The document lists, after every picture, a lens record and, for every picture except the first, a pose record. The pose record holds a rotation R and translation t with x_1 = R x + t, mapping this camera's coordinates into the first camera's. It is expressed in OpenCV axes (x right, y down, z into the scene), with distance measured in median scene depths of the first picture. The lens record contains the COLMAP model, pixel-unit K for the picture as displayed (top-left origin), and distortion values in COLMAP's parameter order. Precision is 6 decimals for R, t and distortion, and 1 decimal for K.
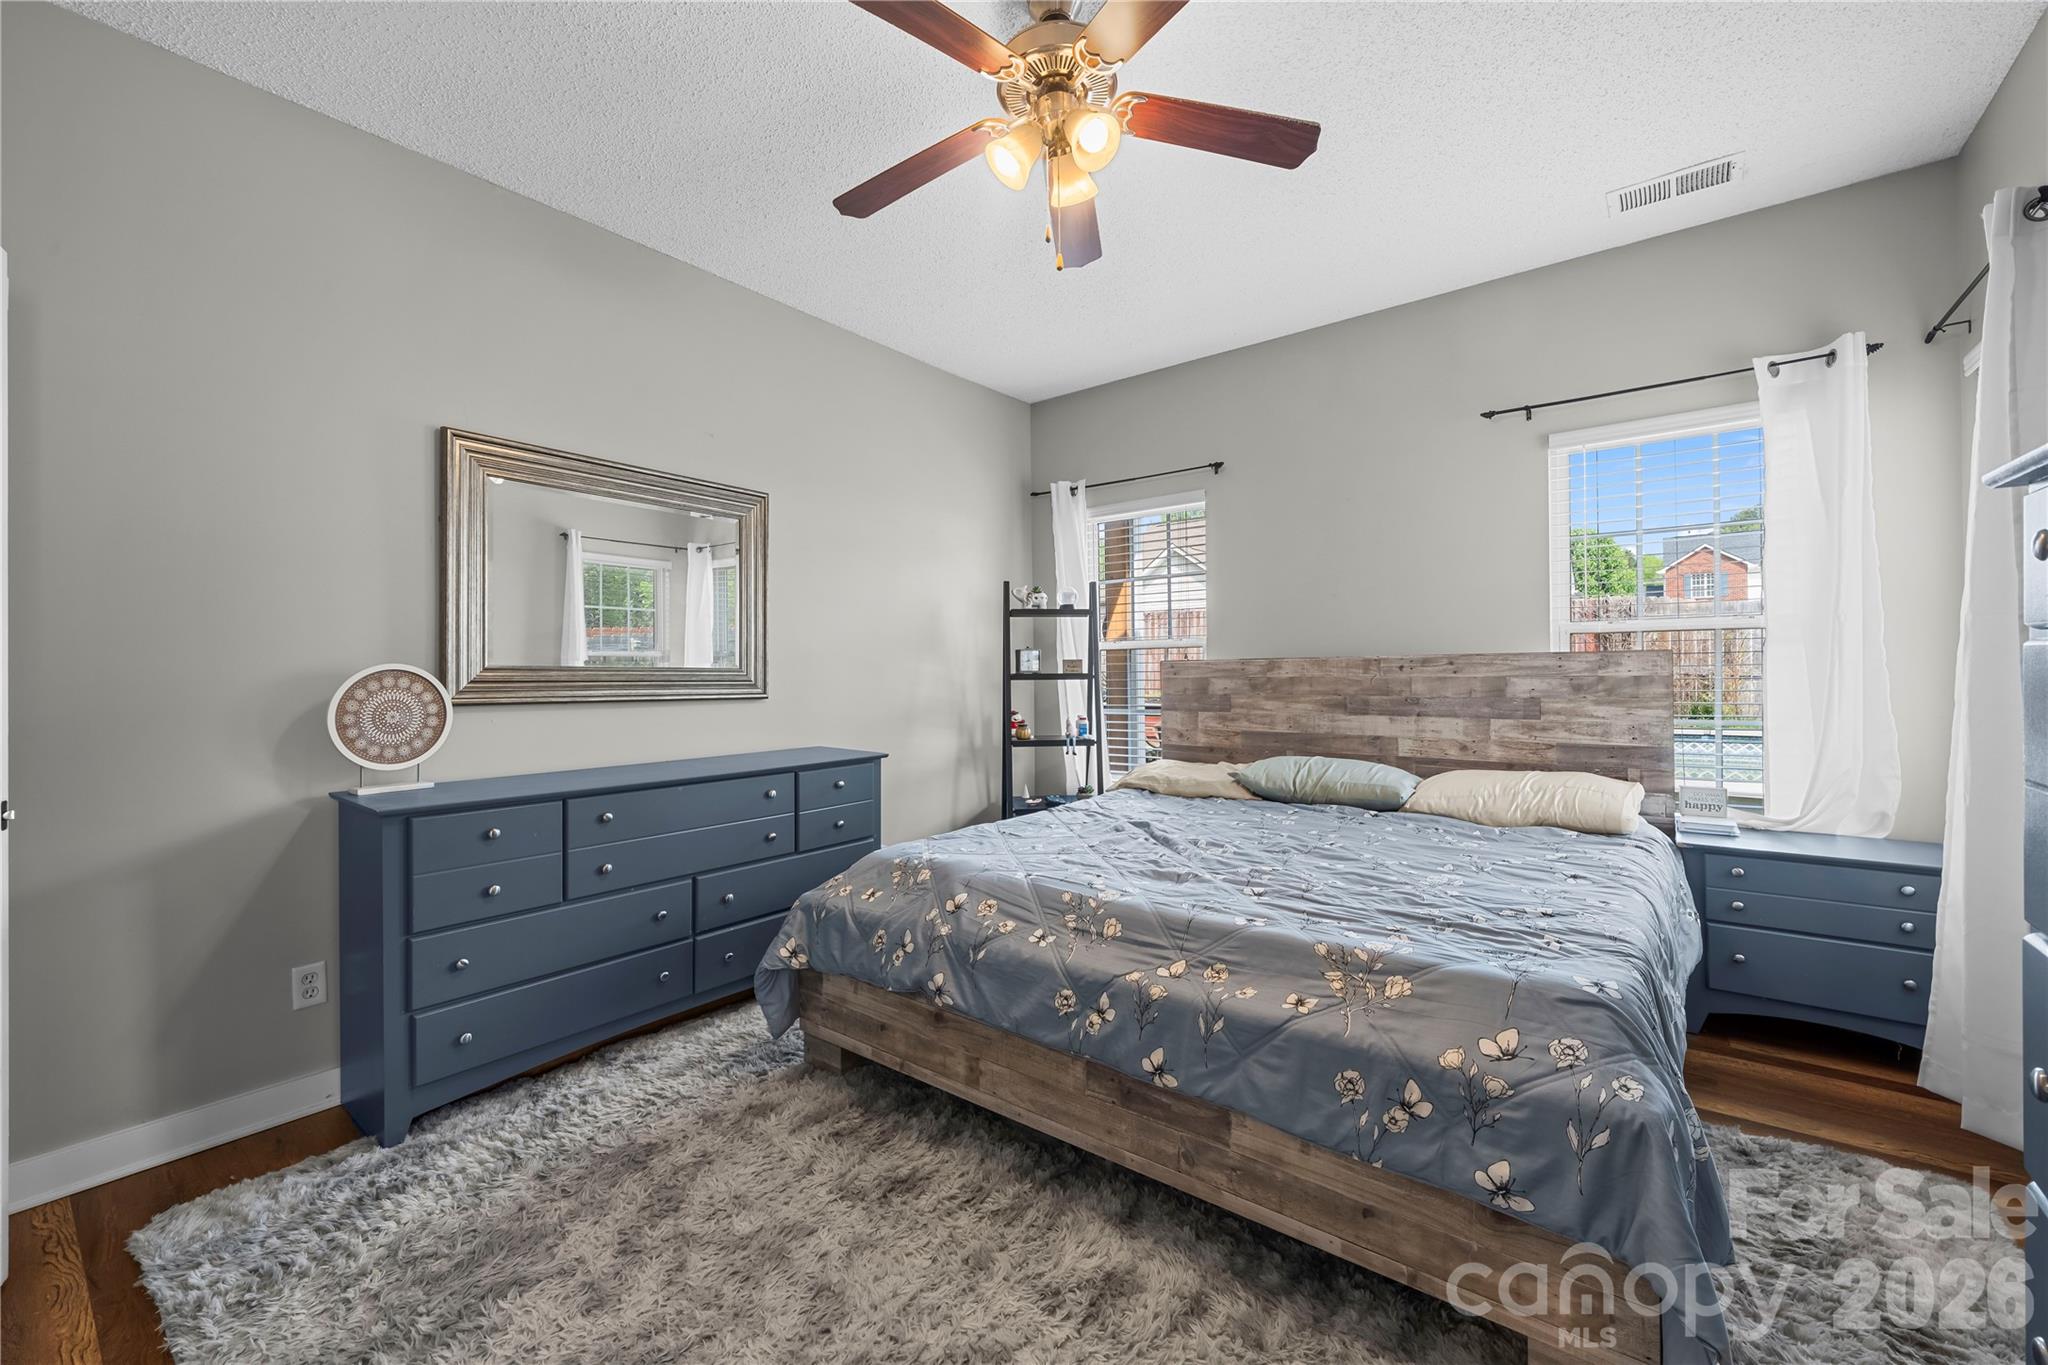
lens RADIAL K [[816.8, 0, 1014.8], [0, 816.8, 681.6], [0, 0, 1]] dist [-0.004046, -0.000233]
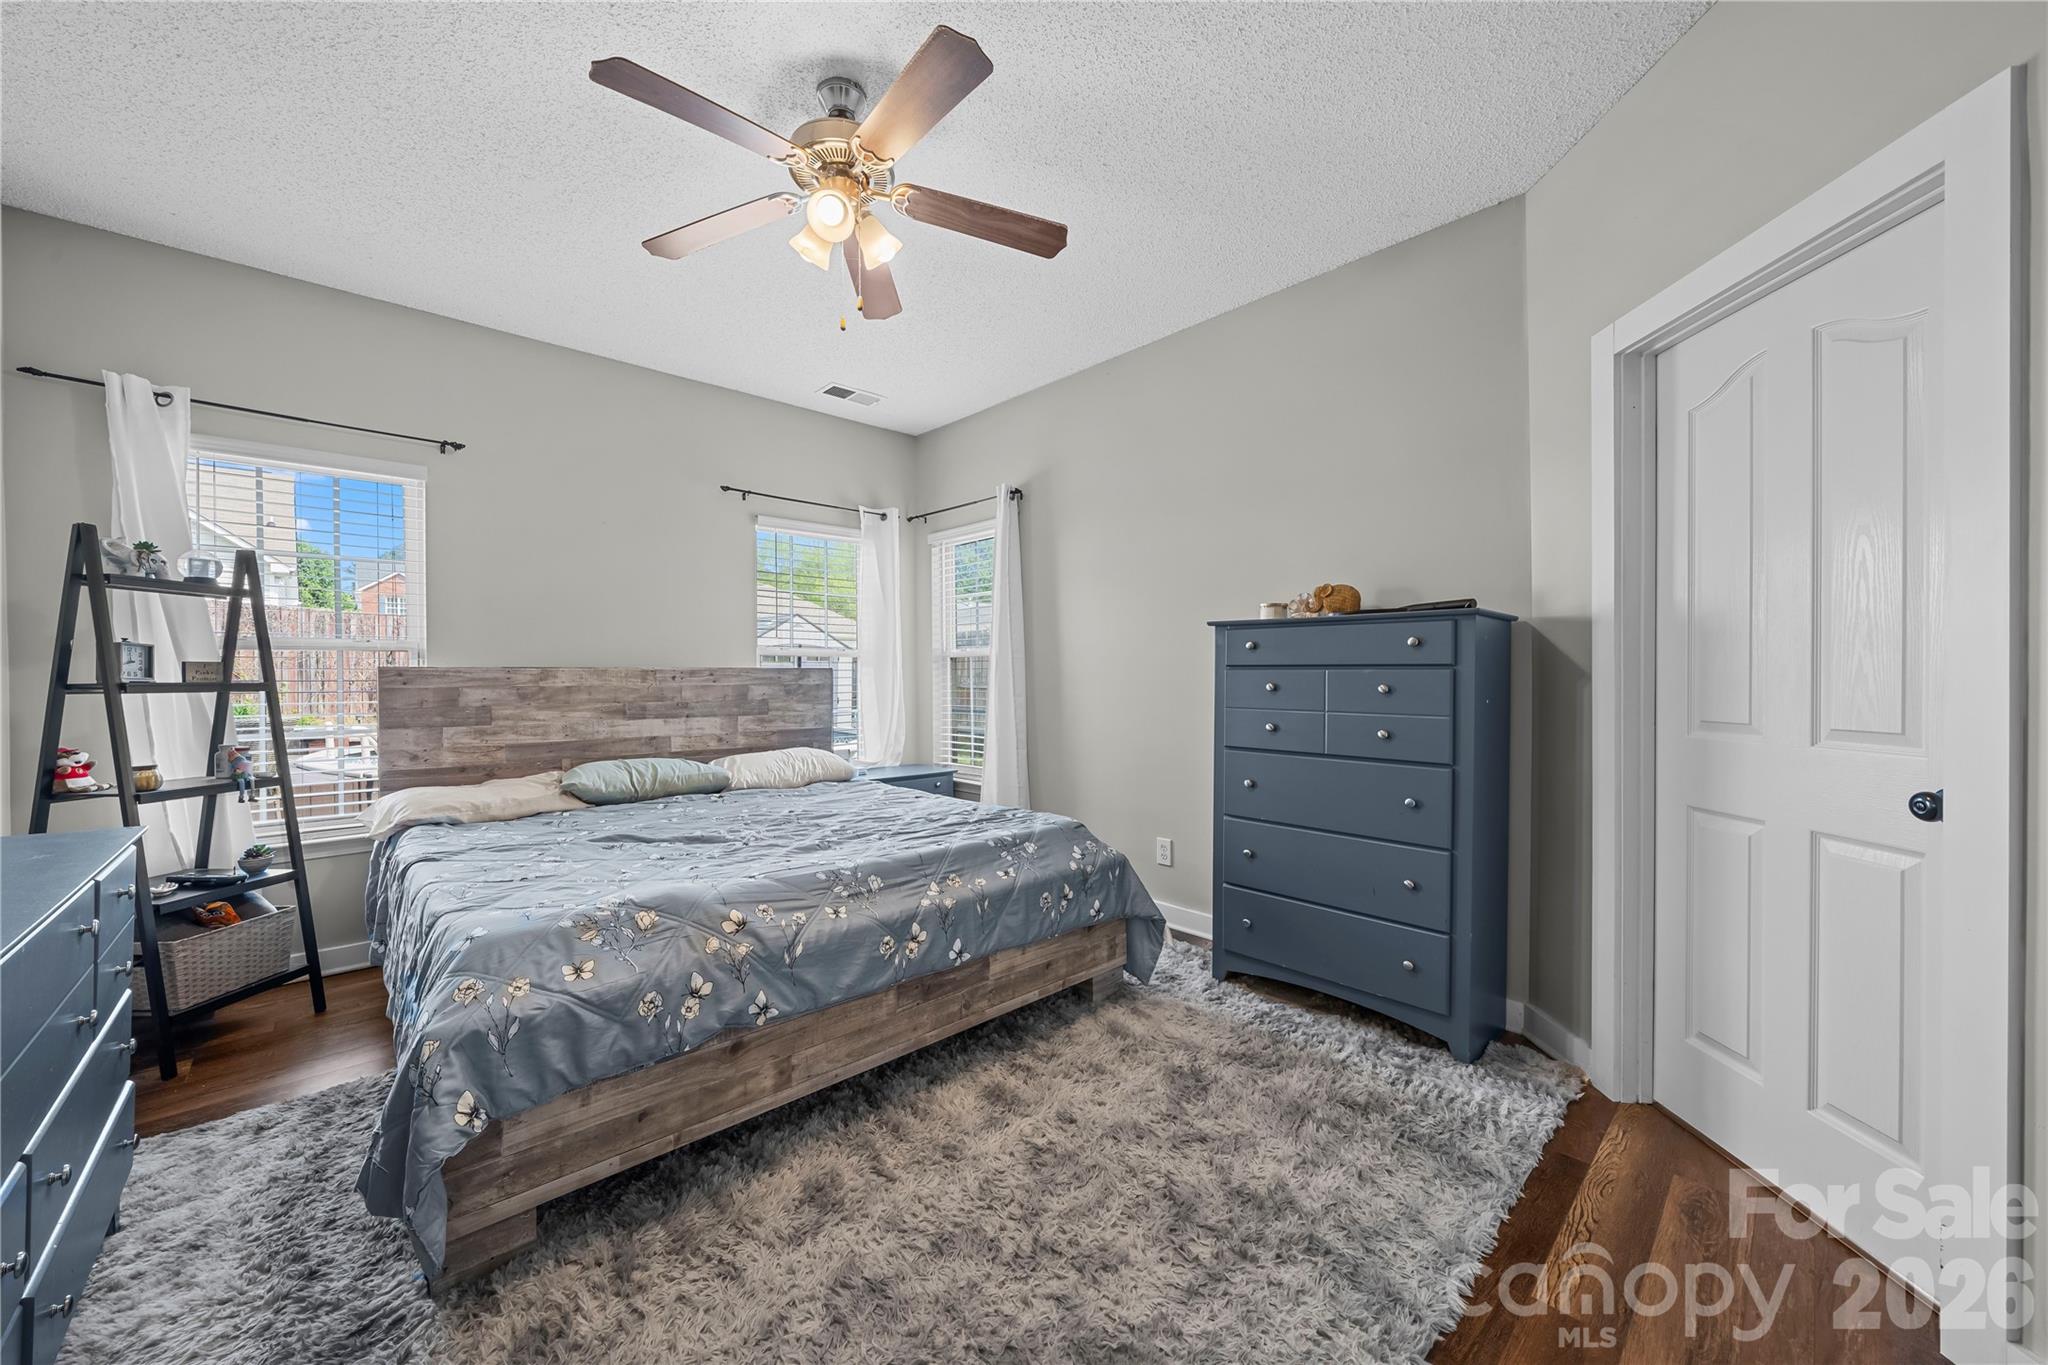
lens RADIAL K [[748.4, 0, 1018.9], [0, 748.4, 687.5], [0, 0, 1]] dist [-0.001287, -0.000226]
pose [[0.157100, -0.004787, 0.987571, -0.569071], [0.013142, 0.999910, 0.002757, 0.001042], [-0.987495, 0.012546, 0.157149, 0.347820]]
